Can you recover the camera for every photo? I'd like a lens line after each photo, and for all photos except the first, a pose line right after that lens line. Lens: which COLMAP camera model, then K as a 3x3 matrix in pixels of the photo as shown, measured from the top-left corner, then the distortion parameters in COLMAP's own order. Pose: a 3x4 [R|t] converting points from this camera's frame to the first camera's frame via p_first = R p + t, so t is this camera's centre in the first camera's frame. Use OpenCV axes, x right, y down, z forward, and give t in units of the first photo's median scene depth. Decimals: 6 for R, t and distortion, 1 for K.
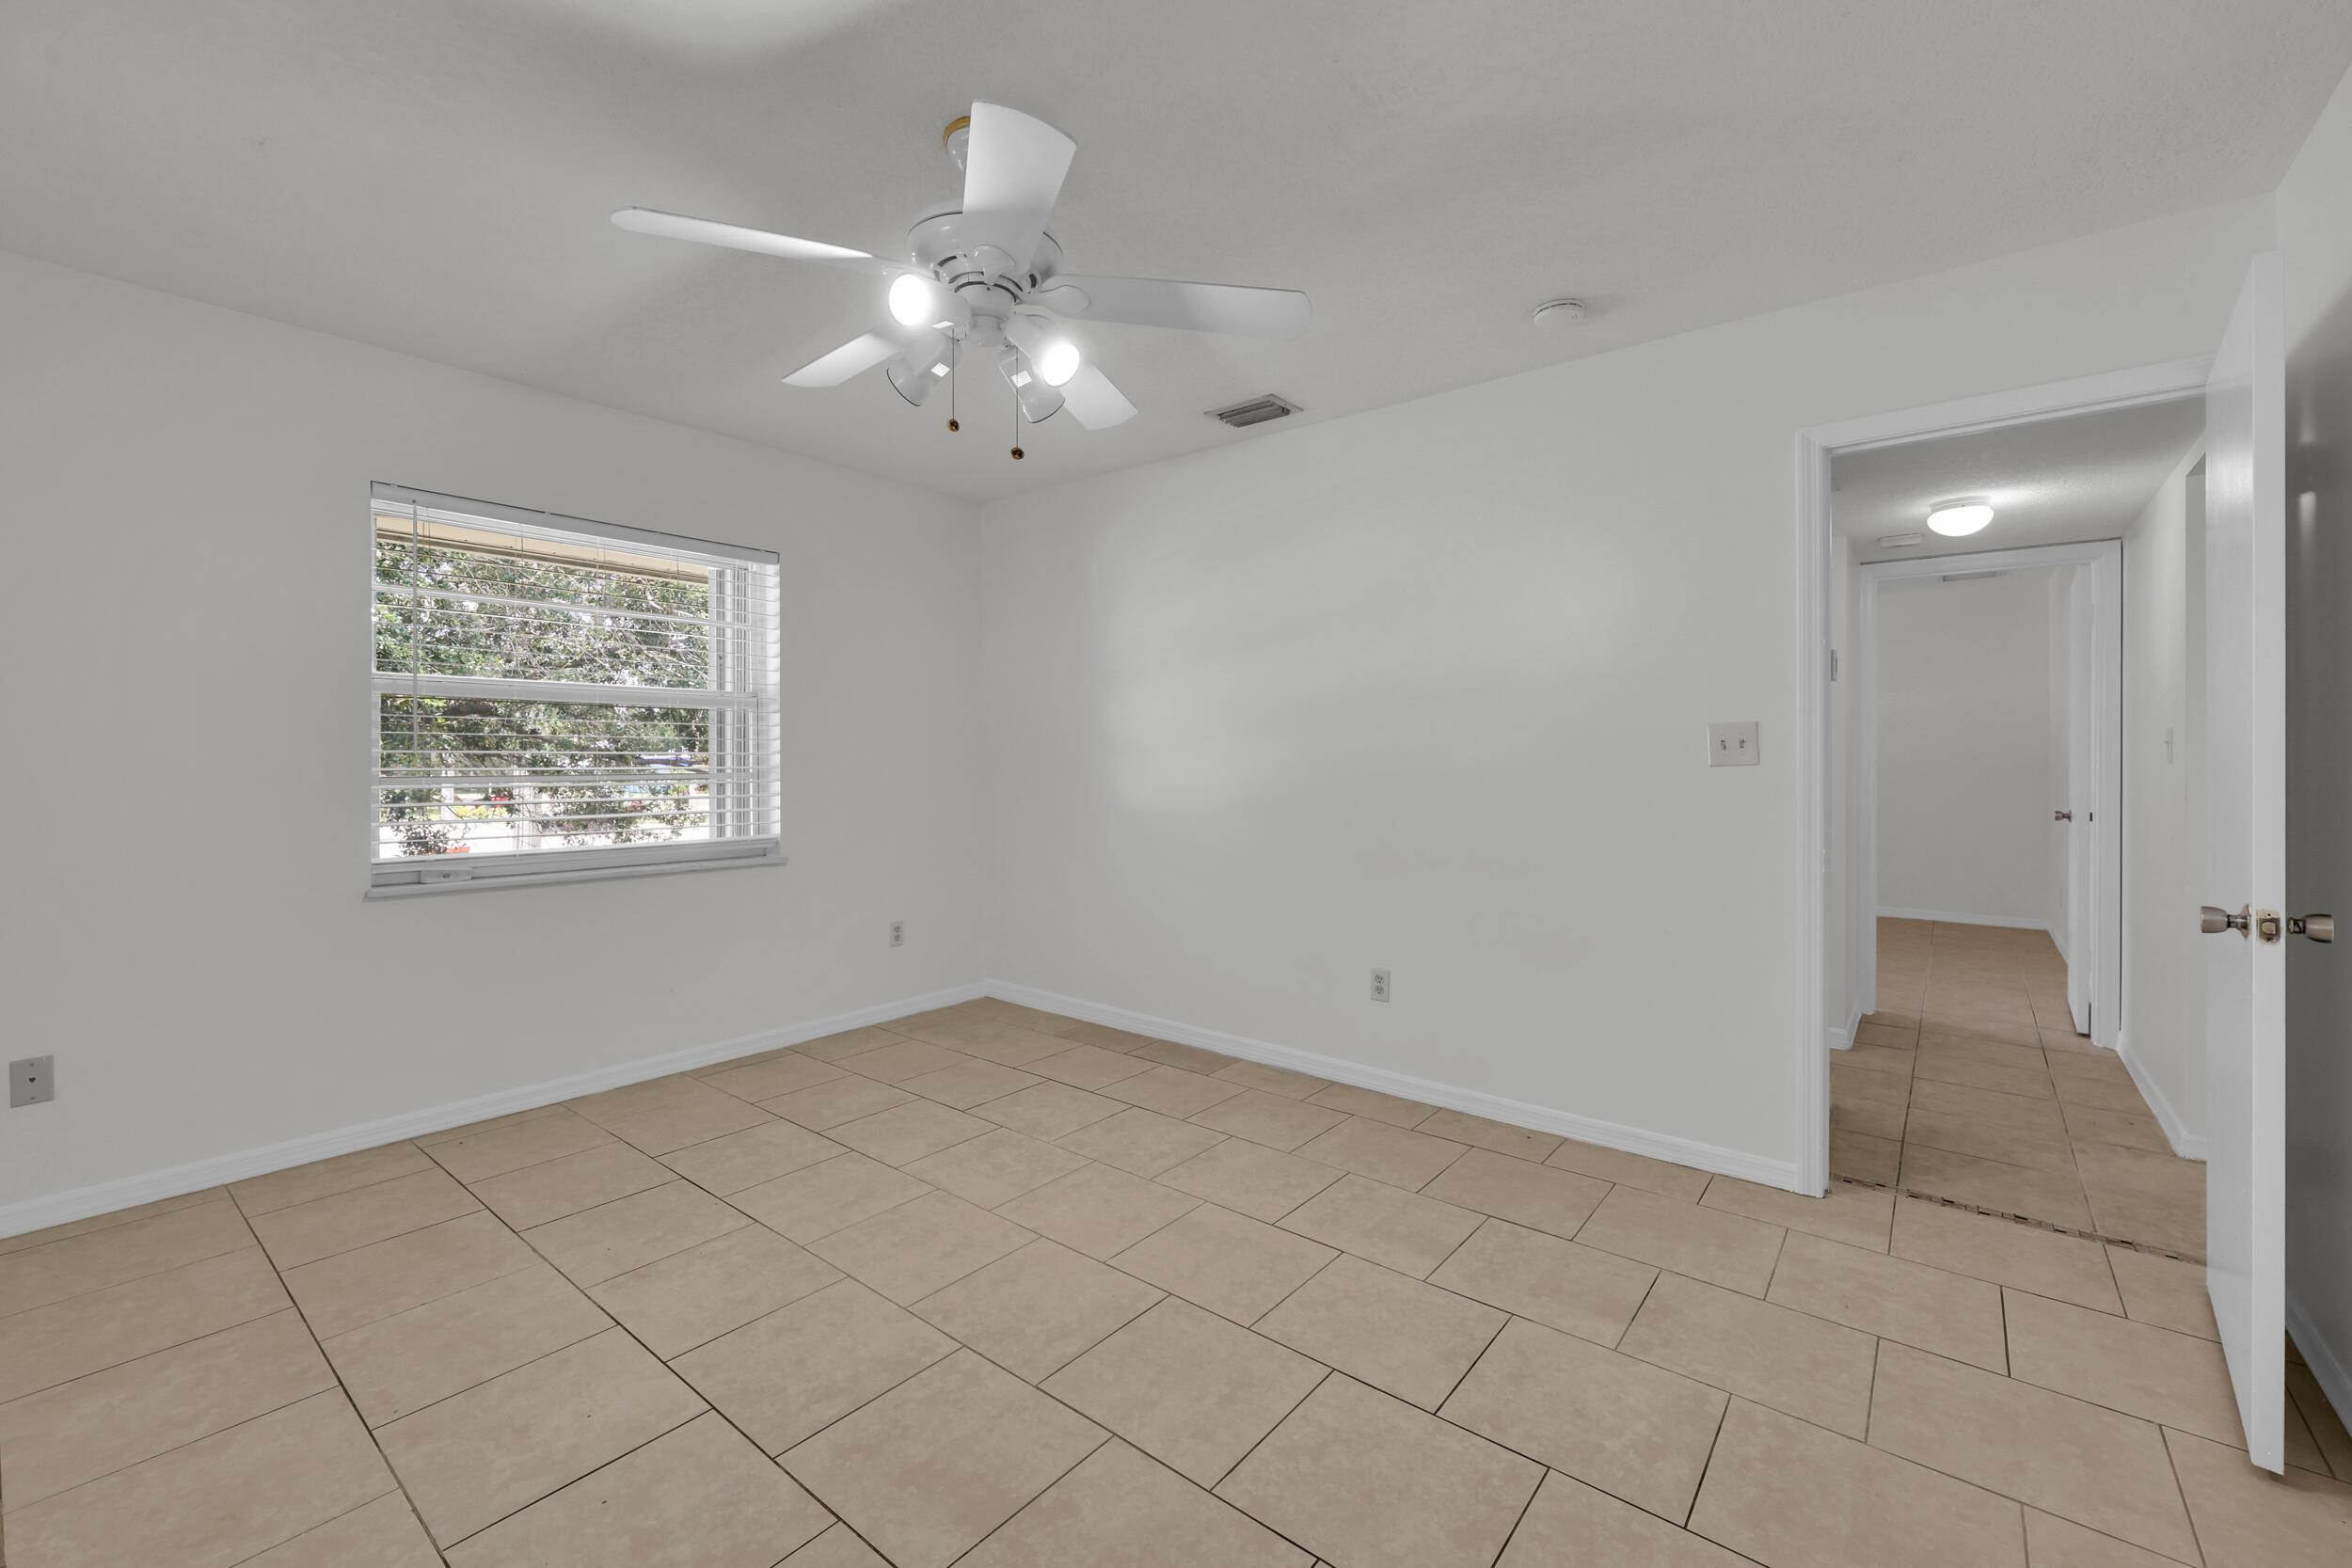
lens RADIAL K [[968.6, 0, 1170.5], [0, 968.6, 766.5], [0, 0, 1]] dist [0.004291, -0.000333]
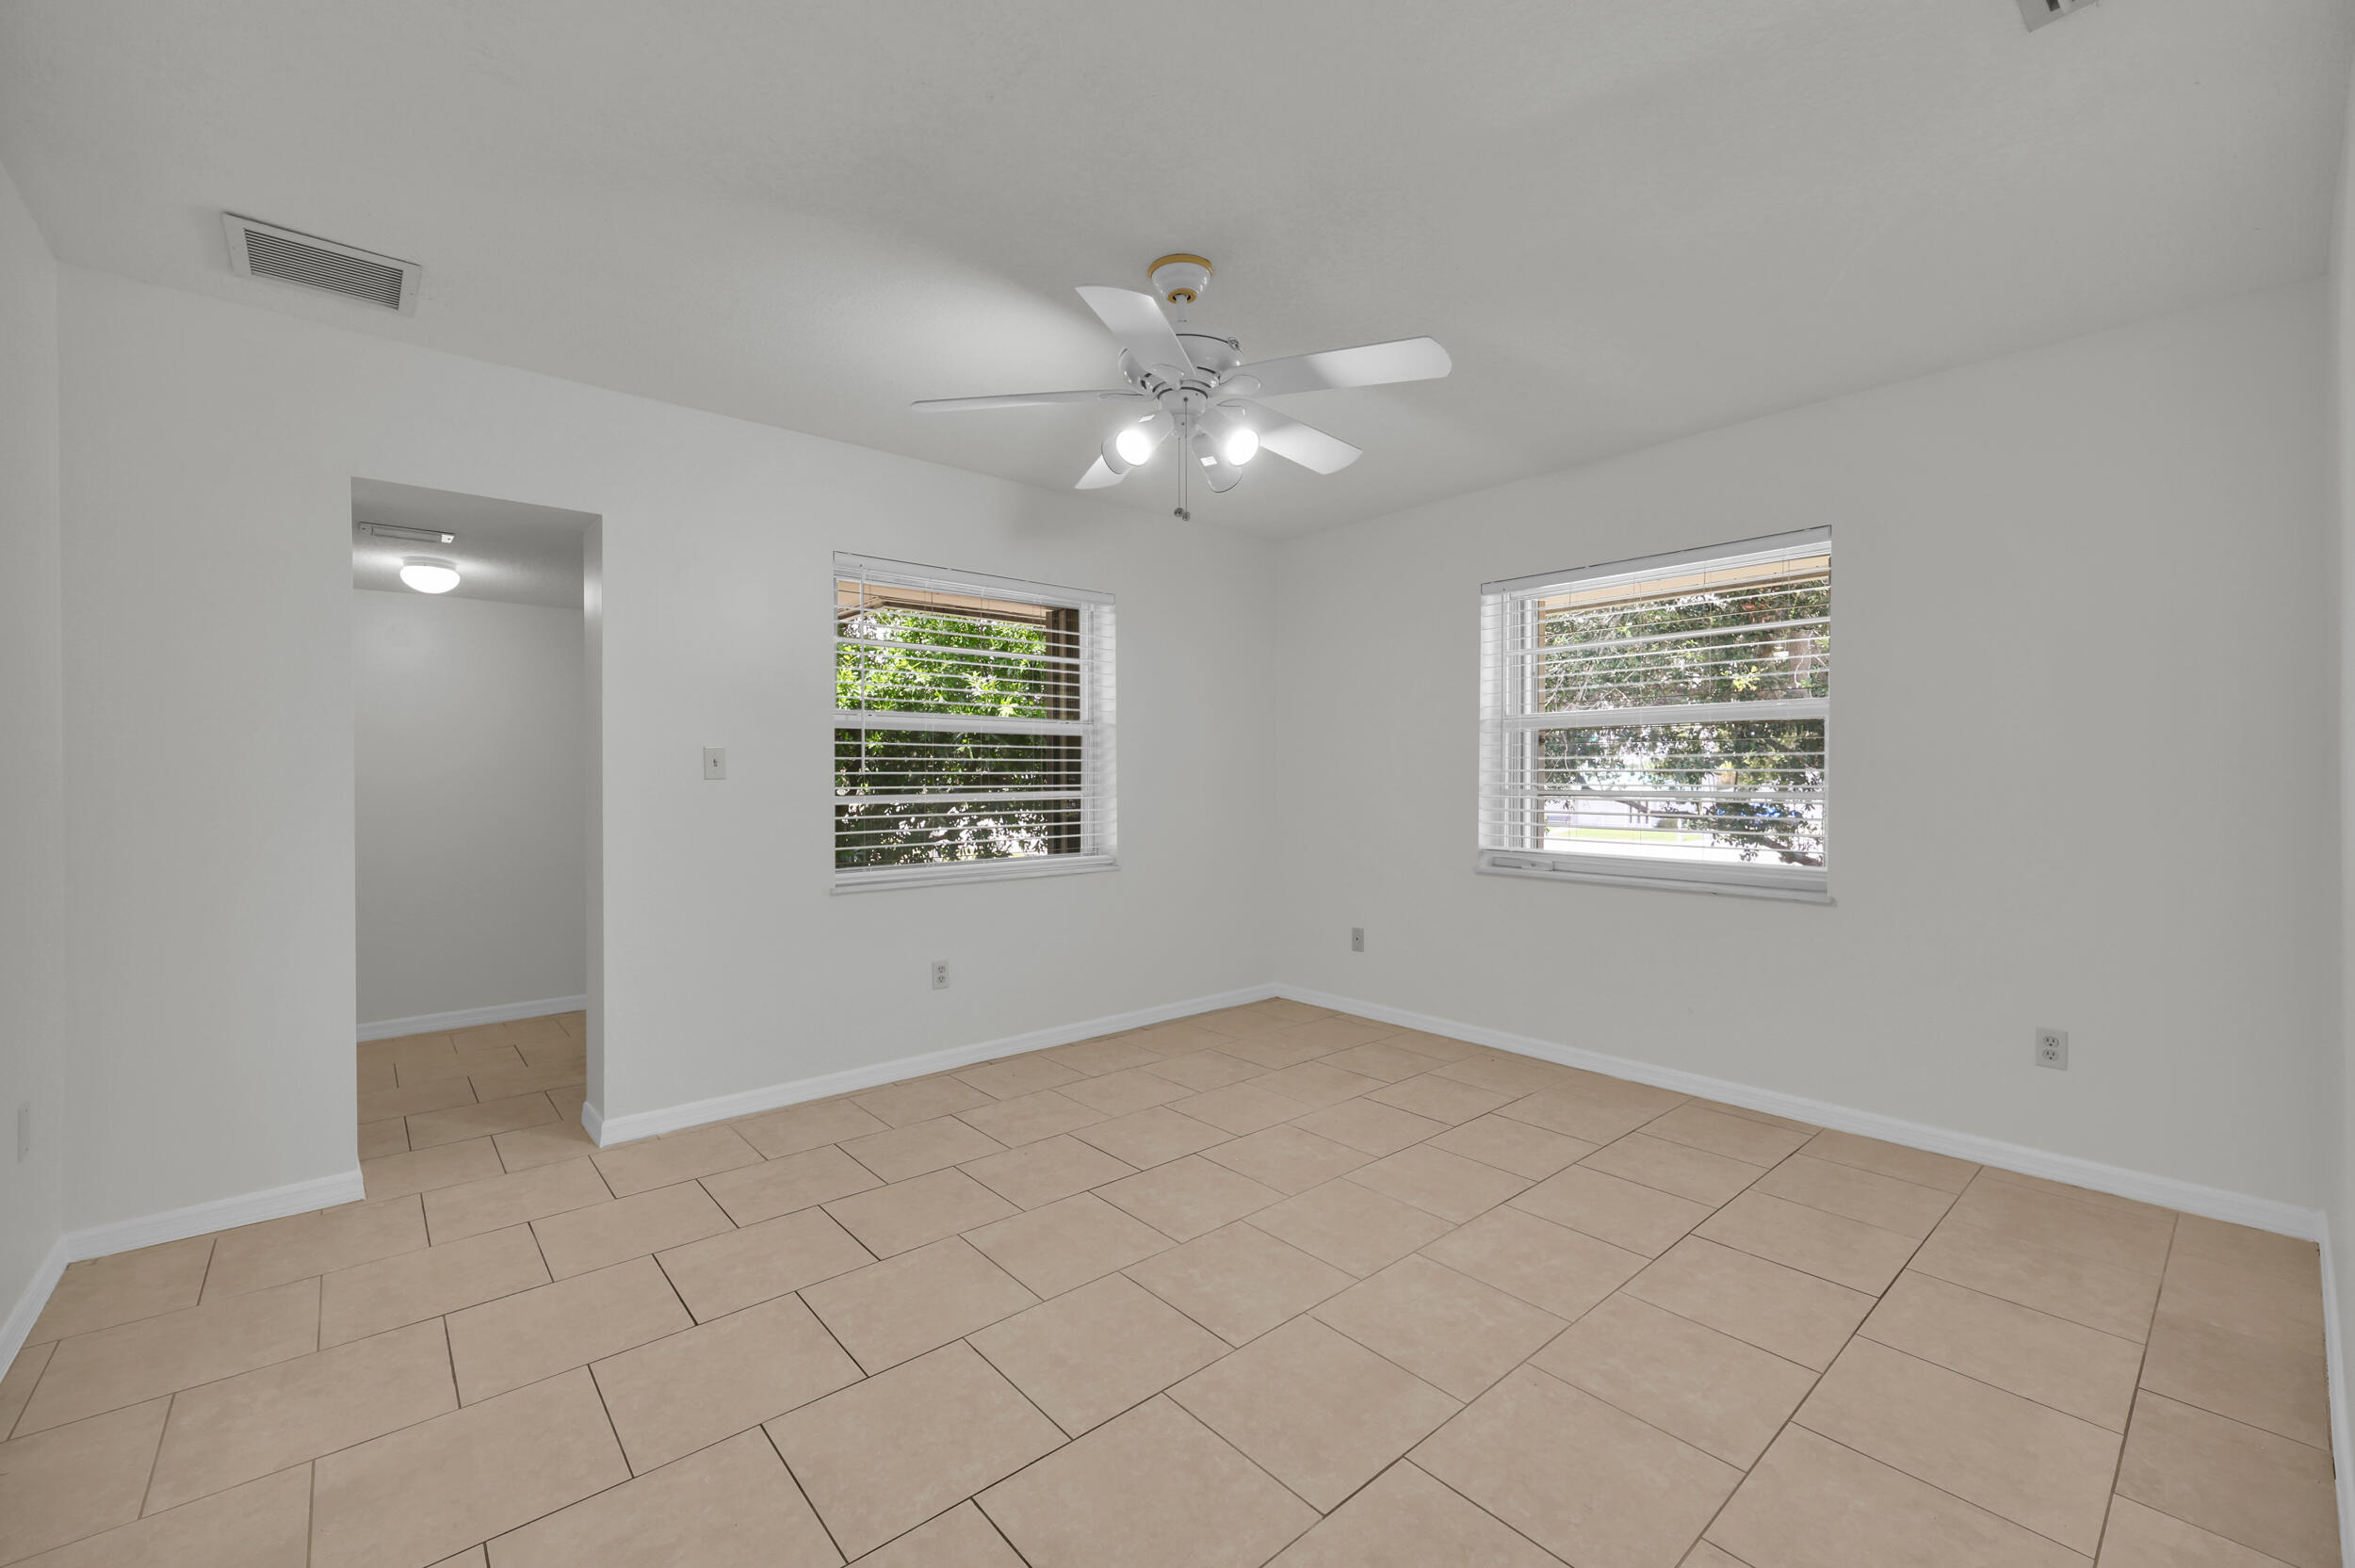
lens RADIAL K [[969.8, 0, 1179.9], [0, 969.8, 792.7], [0, 0, 1]] dist [0.004291, -0.000333]
pose [[-0.179108, 0.015984, -0.983700, 0.678599], [-0.008221, 0.999809, 0.017743, -0.005395], [0.983795, 0.011265, -0.178942, 0.816160]]
